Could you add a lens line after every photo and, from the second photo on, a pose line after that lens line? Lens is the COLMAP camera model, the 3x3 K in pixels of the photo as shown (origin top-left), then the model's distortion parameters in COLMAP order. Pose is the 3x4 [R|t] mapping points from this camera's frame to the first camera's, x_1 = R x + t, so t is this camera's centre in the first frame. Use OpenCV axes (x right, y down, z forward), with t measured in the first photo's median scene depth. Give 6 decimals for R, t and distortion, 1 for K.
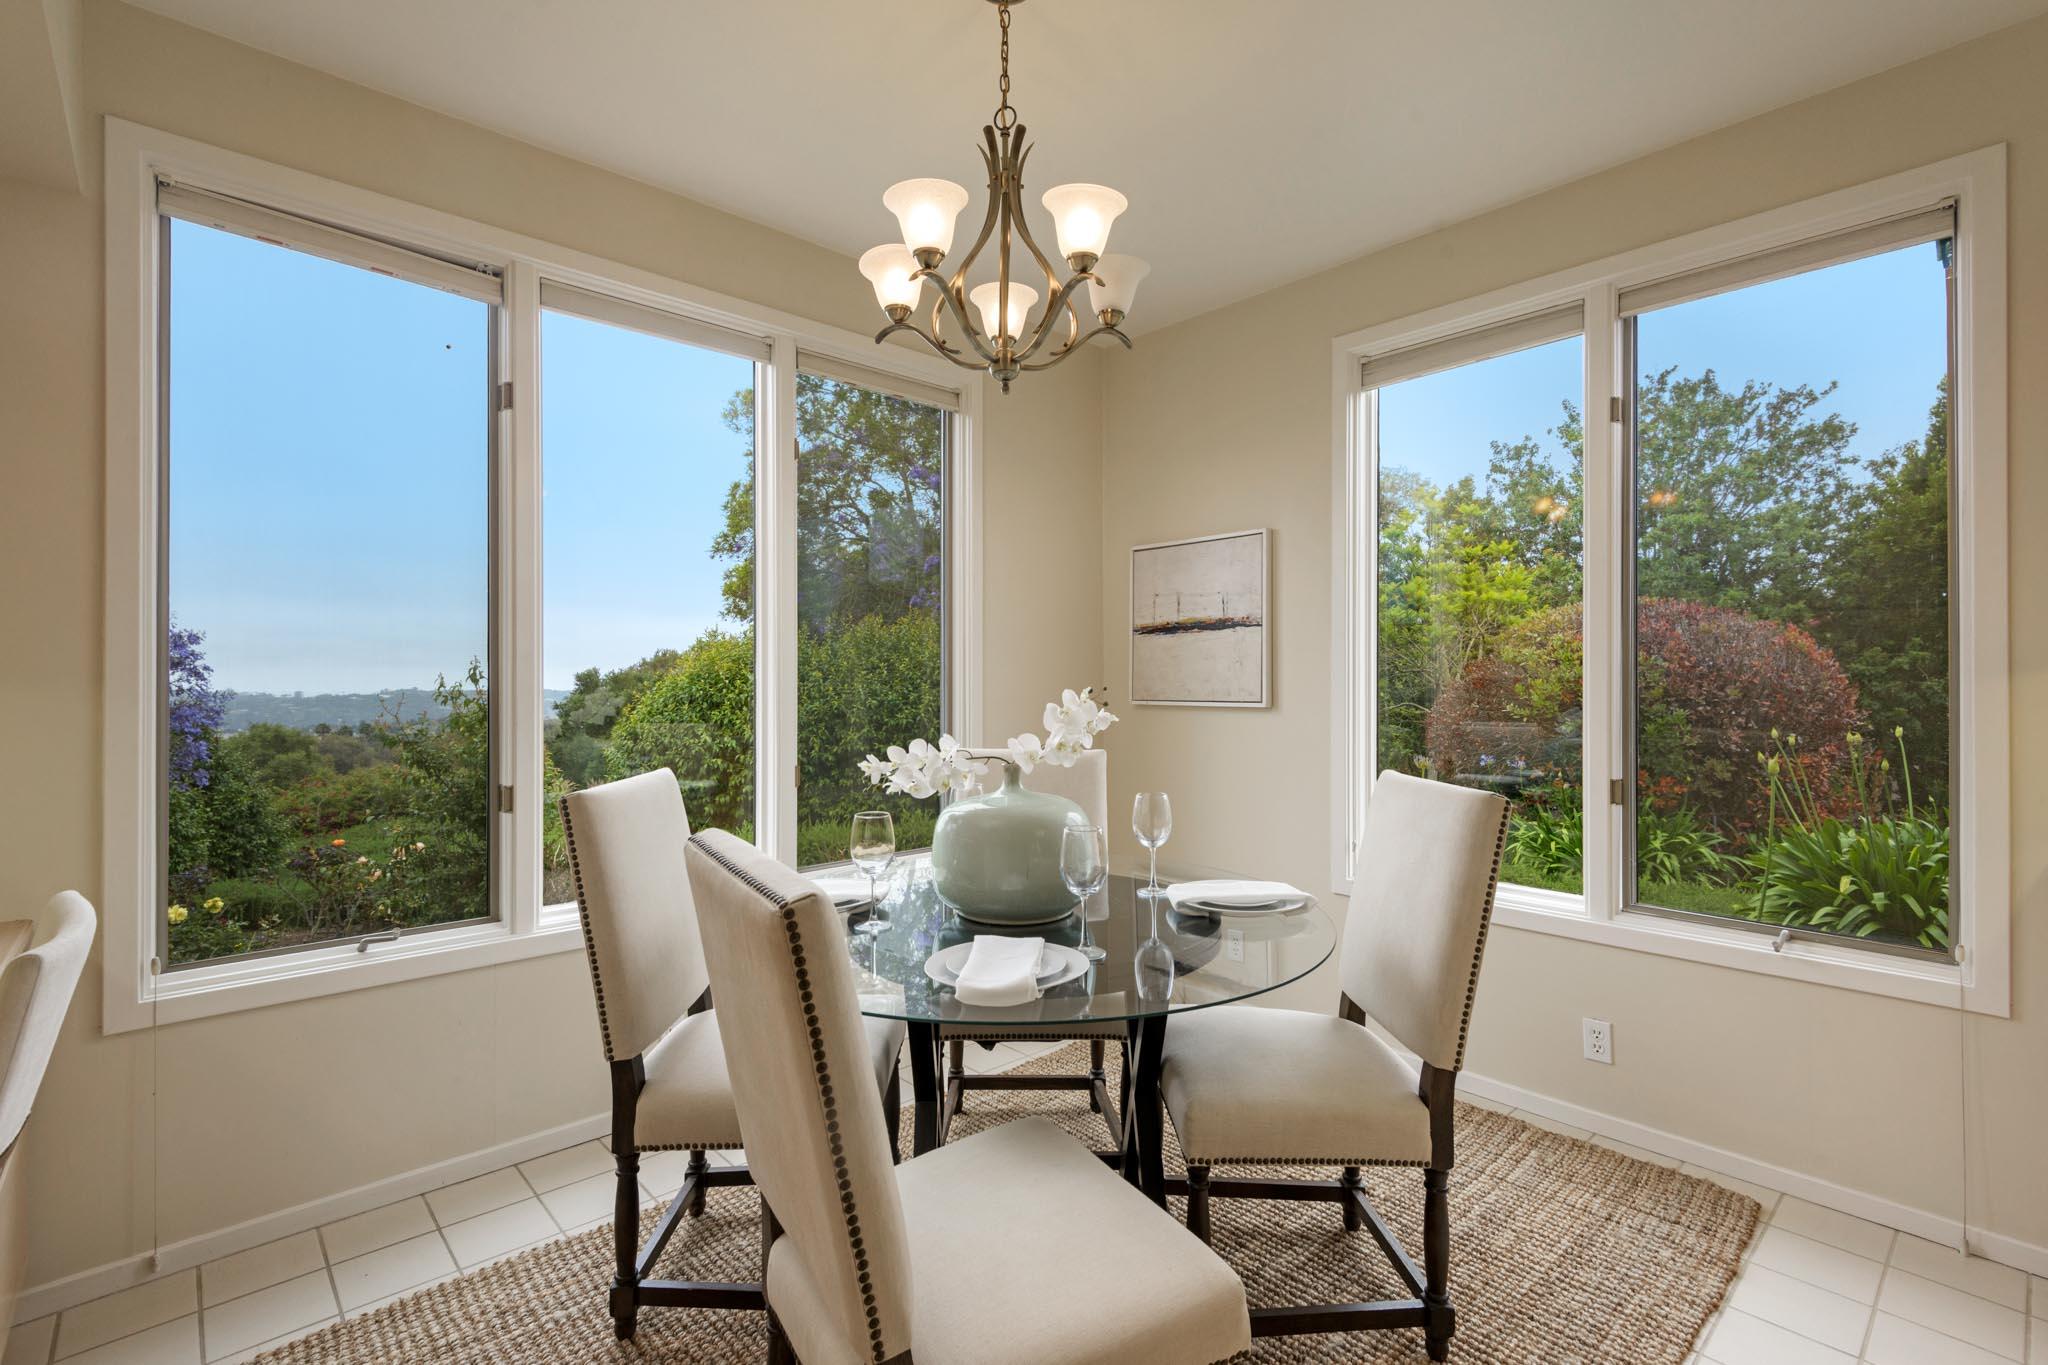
lens RADIAL K [[921.7, 0, 1006.6], [0, 921.7, 677.2], [0, 0, 1]] dist [0.035021, -0.019846]
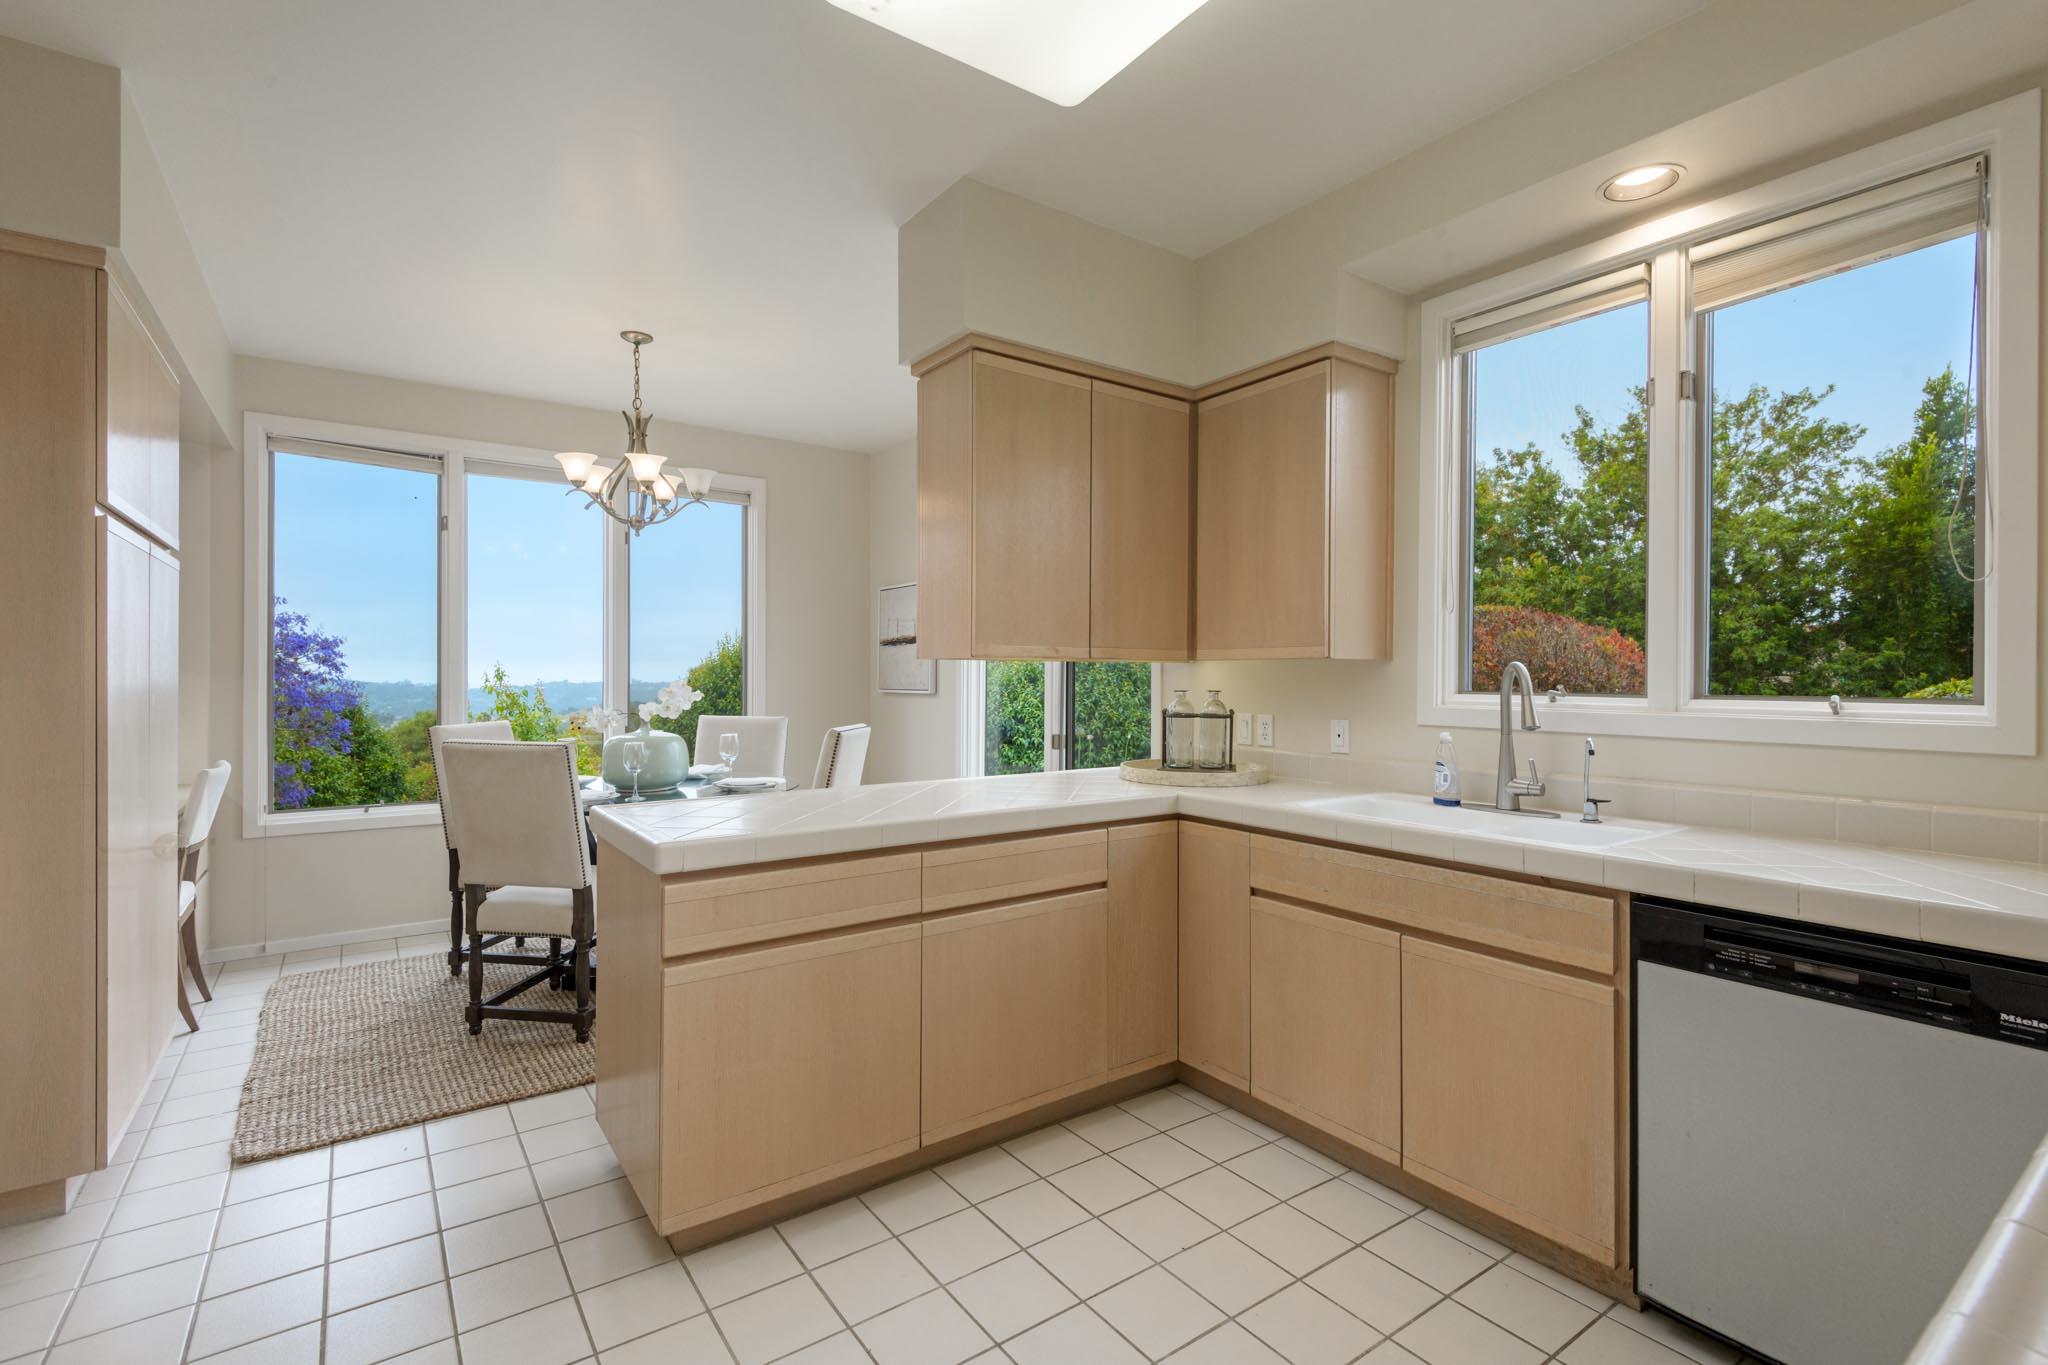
lens RADIAL K [[936.0, 0, 1031.0], [0, 936.0, 677.5], [0, 0, 1]] dist [0.035057, -0.021311]
pose [[0.993446, 0.004490, -0.114216, 0.159741], [-0.003828, 0.999975, 0.006011, -0.001443], [0.114240, -0.005534, 0.993438, -0.141839]]
